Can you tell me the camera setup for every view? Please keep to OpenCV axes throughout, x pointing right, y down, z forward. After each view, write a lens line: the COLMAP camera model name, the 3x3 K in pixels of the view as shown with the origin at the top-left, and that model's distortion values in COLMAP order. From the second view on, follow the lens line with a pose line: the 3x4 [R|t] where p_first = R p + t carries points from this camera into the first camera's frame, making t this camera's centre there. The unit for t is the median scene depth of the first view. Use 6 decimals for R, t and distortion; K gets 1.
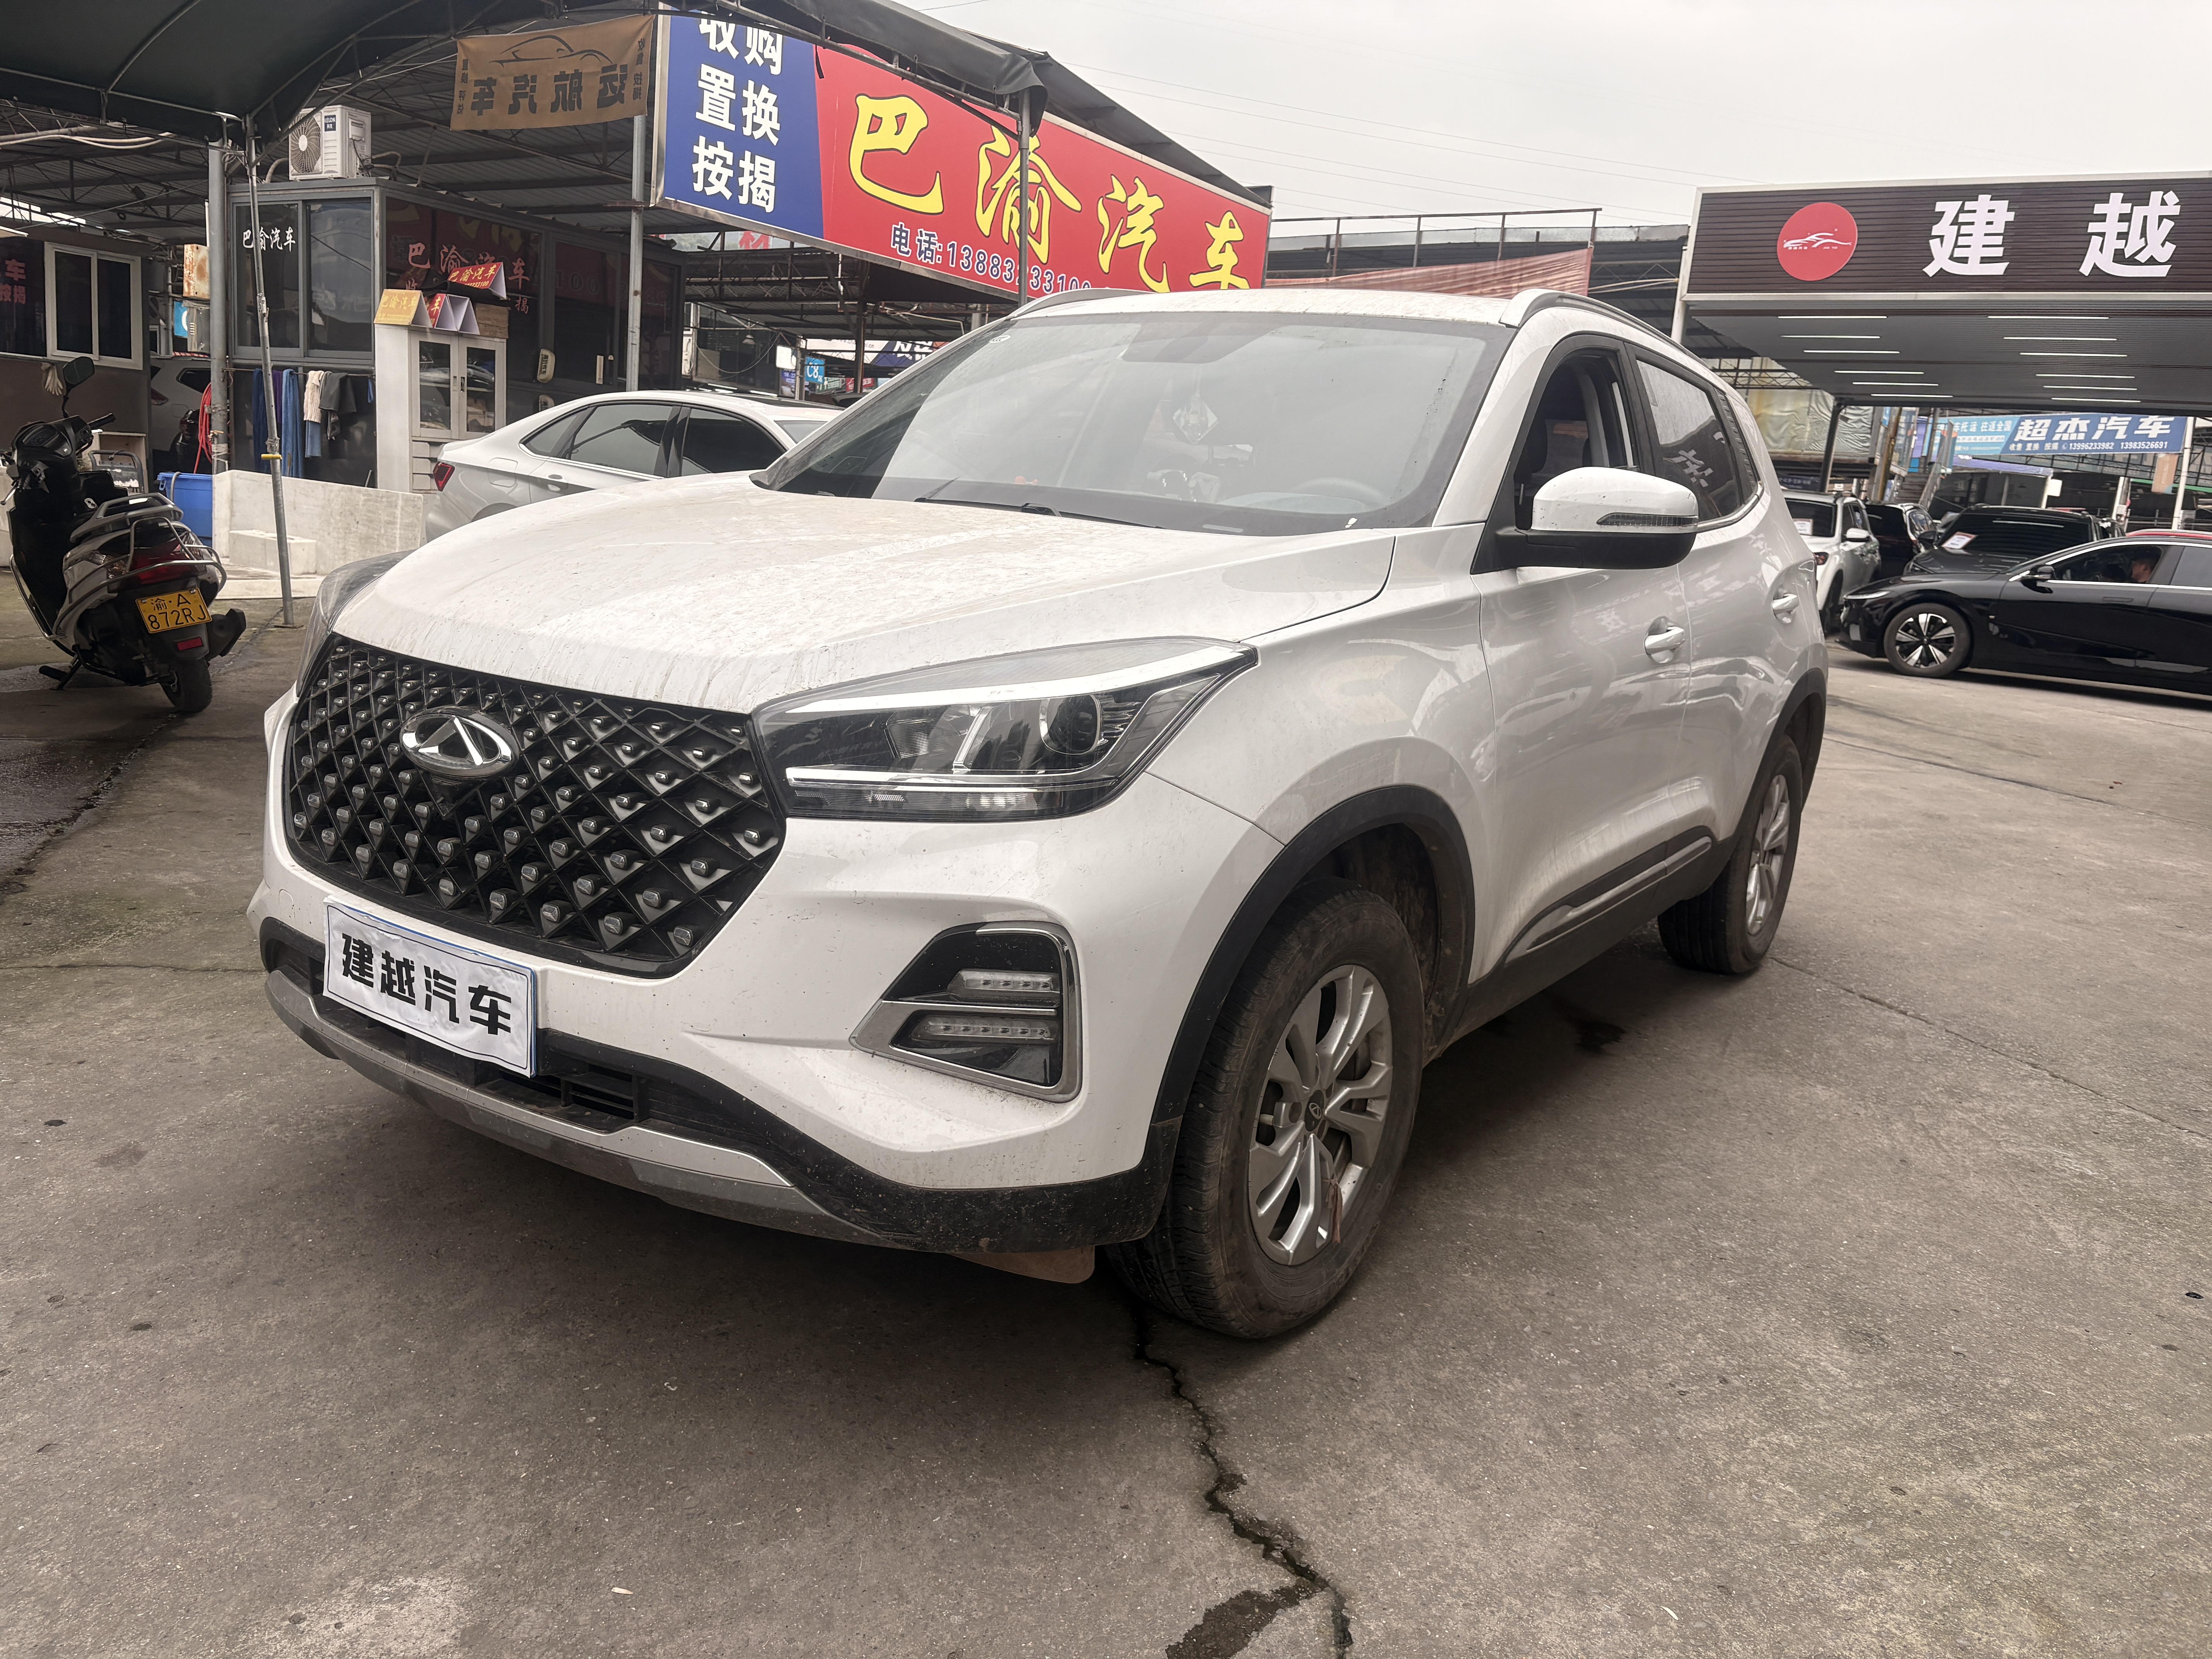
lens RADIAL K [[1679.1, 0, 1109.1], [0, 1679.1, 838.9], [0, 0, 1]] dist [0.054808, -0.068916]
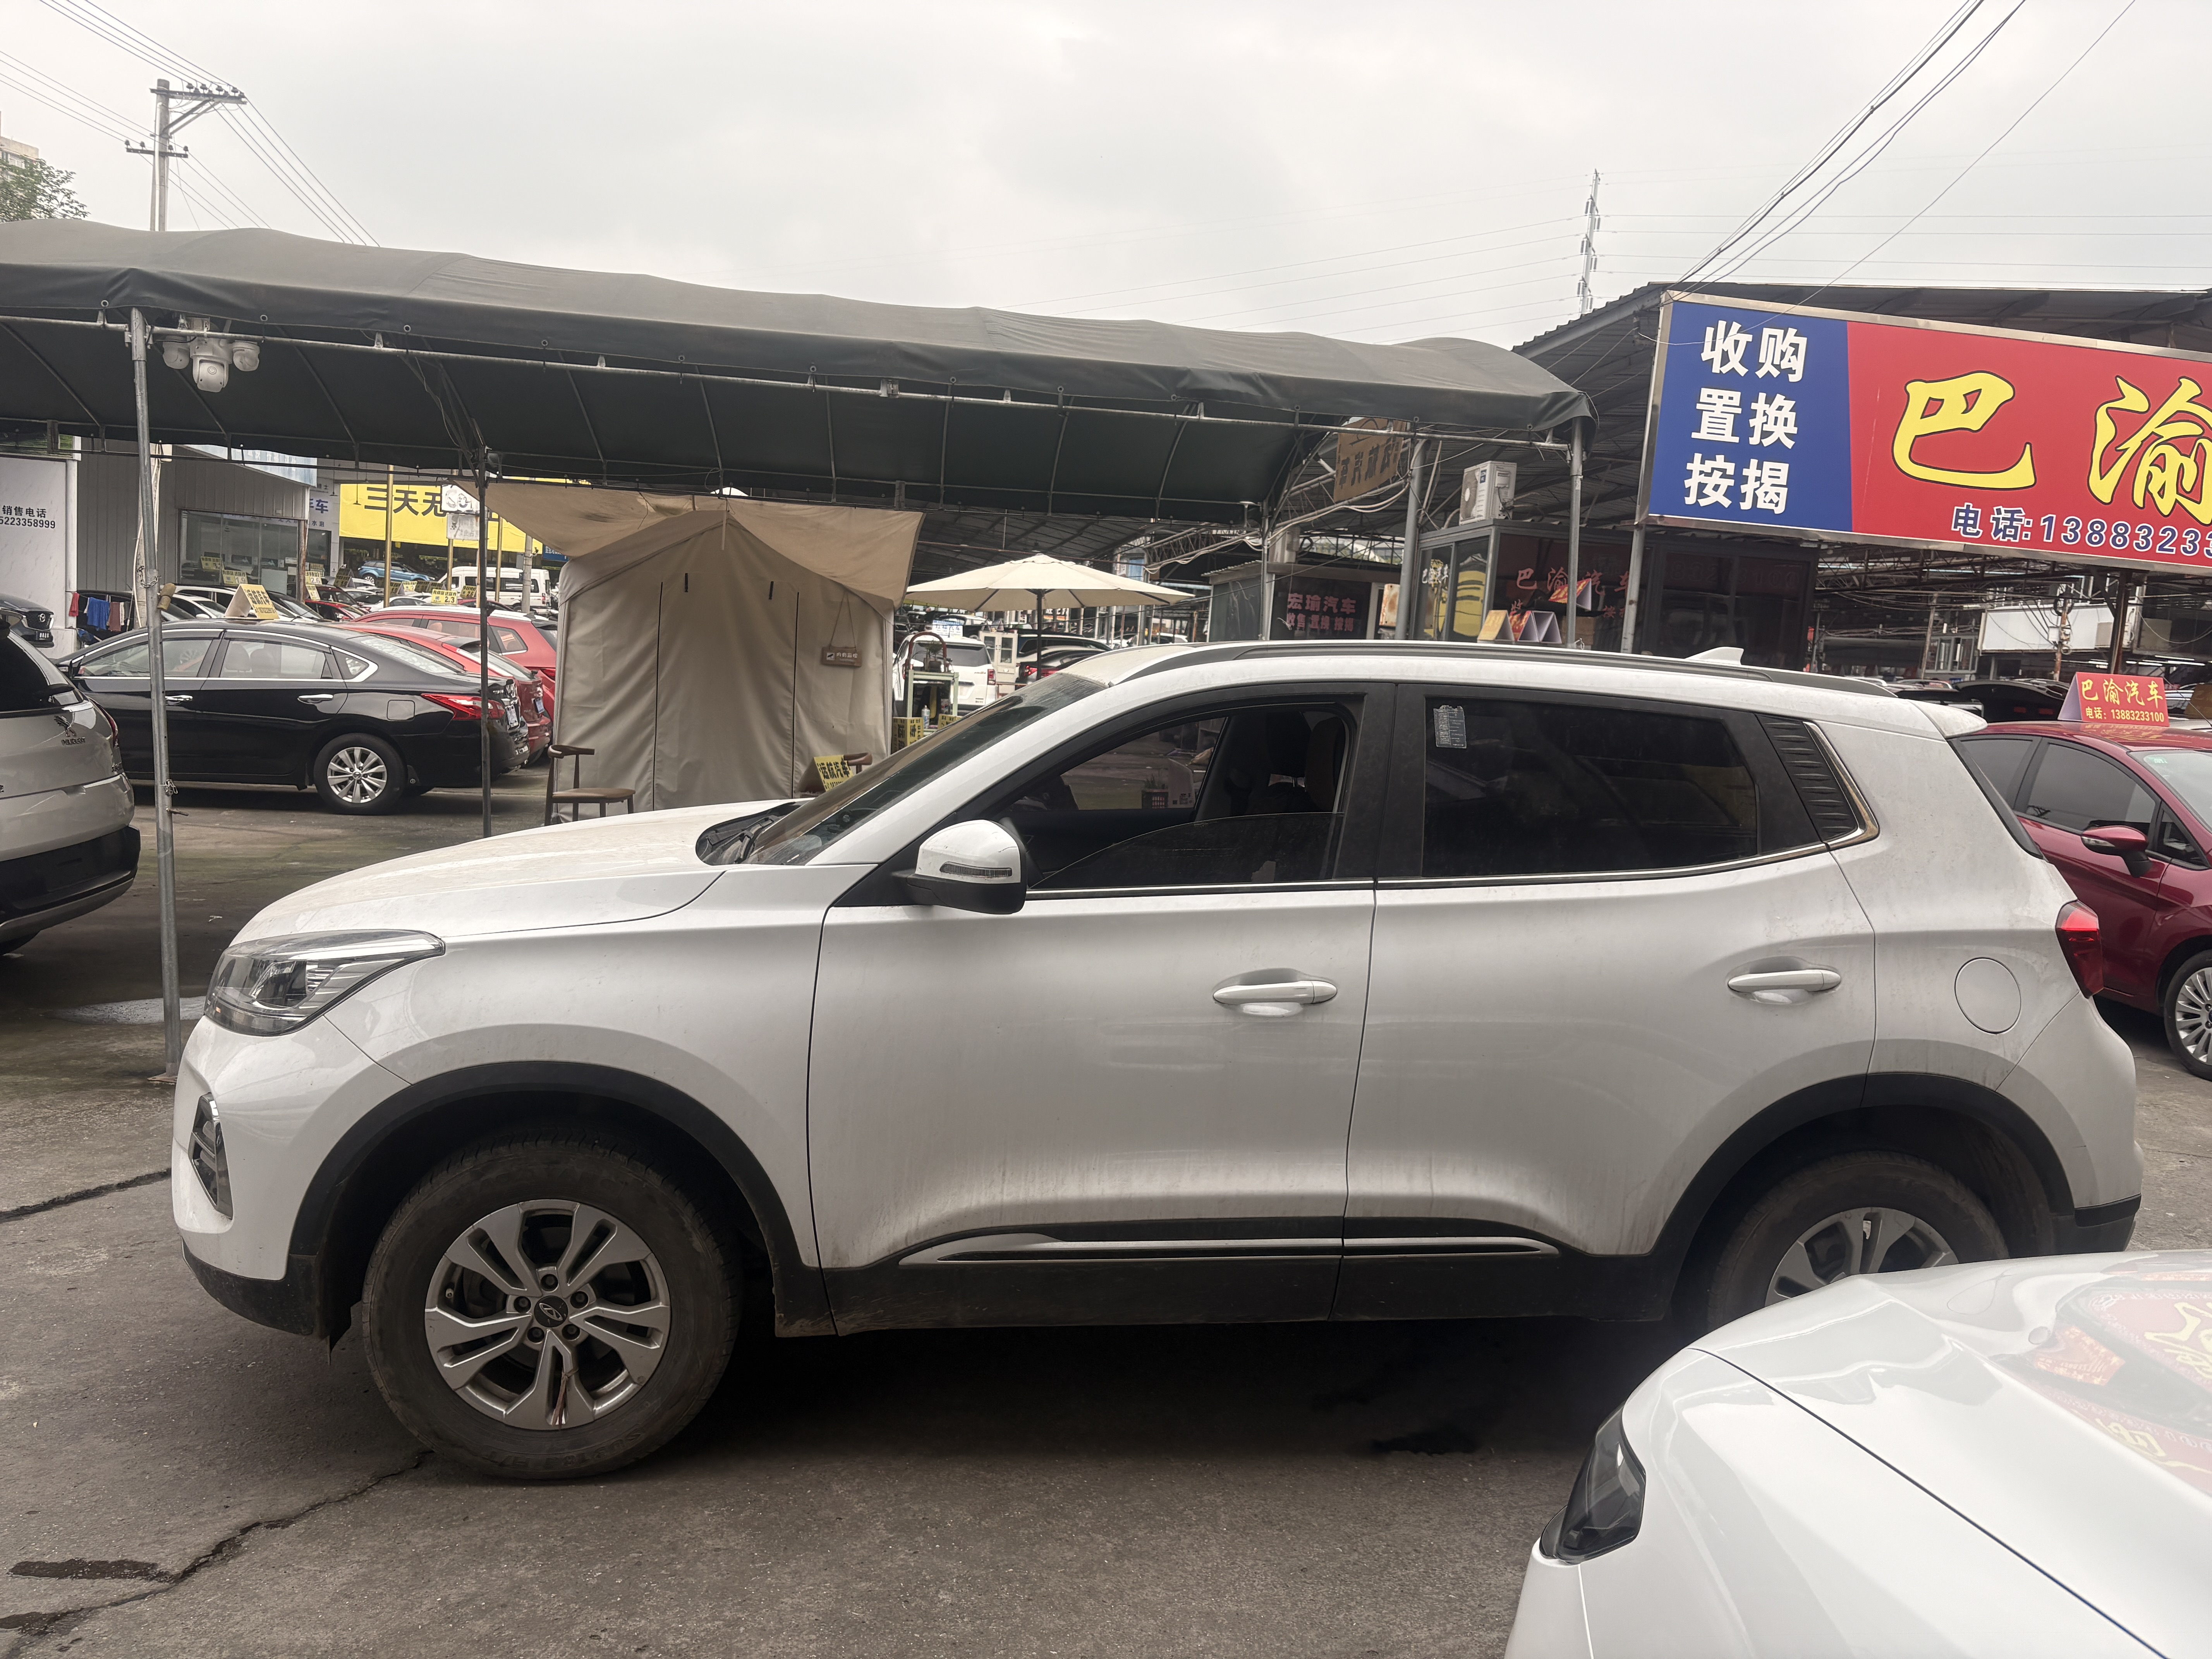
lens RADIAL K [[1666.9, 0, 1095.6], [0, 1666.9, 842.9], [0, 0, 1]] dist [0.046620, -0.056830]
pose [[0.660964, 0.041427, -0.749274, 0.377410], [-0.157836, 0.983814, -0.084838, -0.041100], [0.733631, 0.174337, 0.656804, 0.114916]]
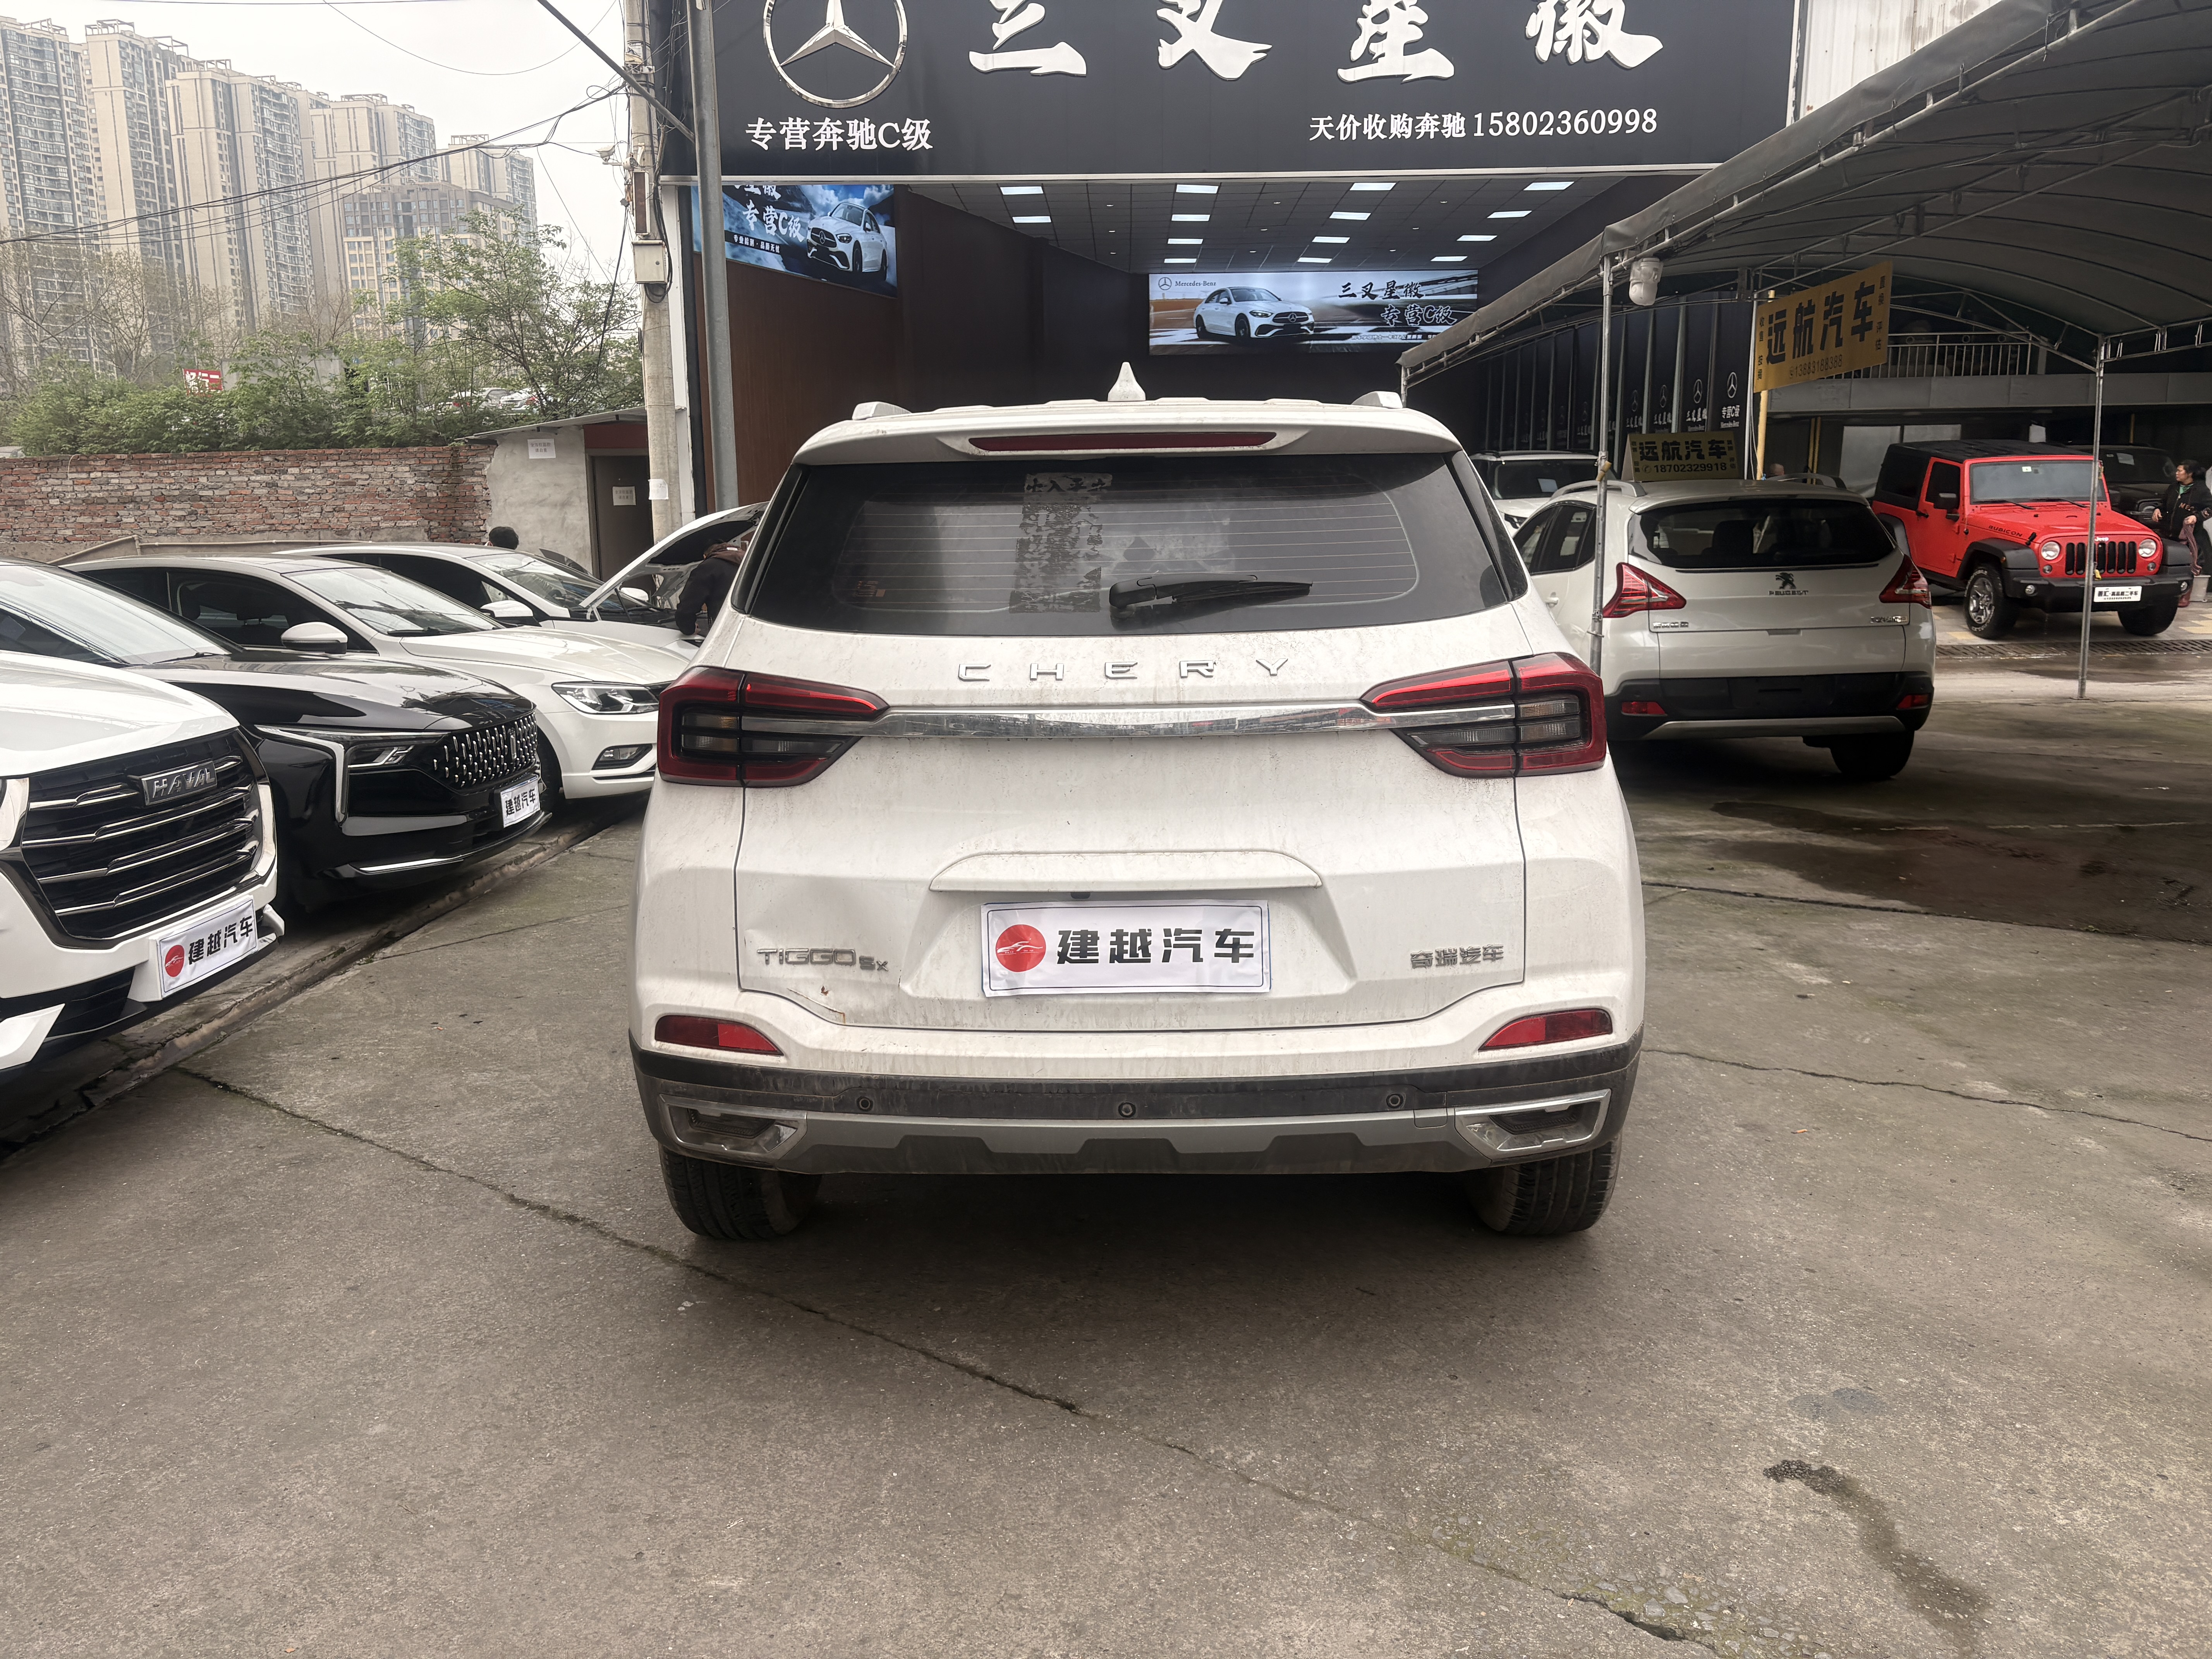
lens RADIAL K [[1670.6, 0, 1104.6], [0, 1670.6, 813.5], [0, 0, 1]] dist [0.055557, -0.068180]
pose [[-0.842093, 0.027119, -0.538650, 0.337395], [-0.156459, 0.943503, 0.292100, -0.178835], [0.516139, 0.330252, -0.790274, 0.867094]]
